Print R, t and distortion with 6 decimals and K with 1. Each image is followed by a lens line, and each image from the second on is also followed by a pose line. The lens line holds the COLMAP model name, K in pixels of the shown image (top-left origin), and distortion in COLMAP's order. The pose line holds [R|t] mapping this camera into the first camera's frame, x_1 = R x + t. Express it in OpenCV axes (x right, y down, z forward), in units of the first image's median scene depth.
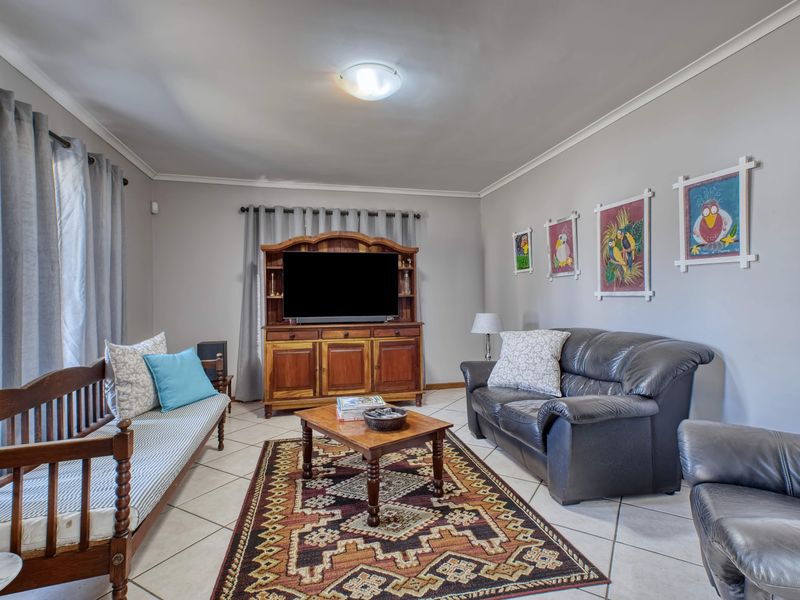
lens RADIAL K [[411.4, 0, 400.0], [0, 411.4, 300.0], [0, 0, 1]] dist [0.026204, 0.000136]
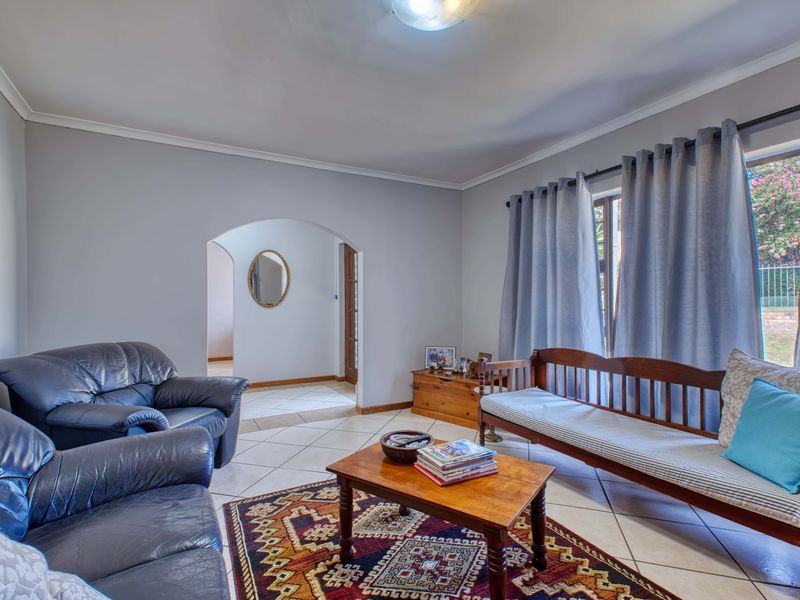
lens RADIAL K [[404.8, 0, 400.0], [0, 404.8, 300.0], [0, 0, 1]] dist [0.000185, 0.000024]
pose [[-0.967369, 0.015959, -0.252867, 0.196898], [0.015028, 0.999871, 0.005612, -0.020945], [0.252924, 0.001629, -0.967485, 1.928506]]
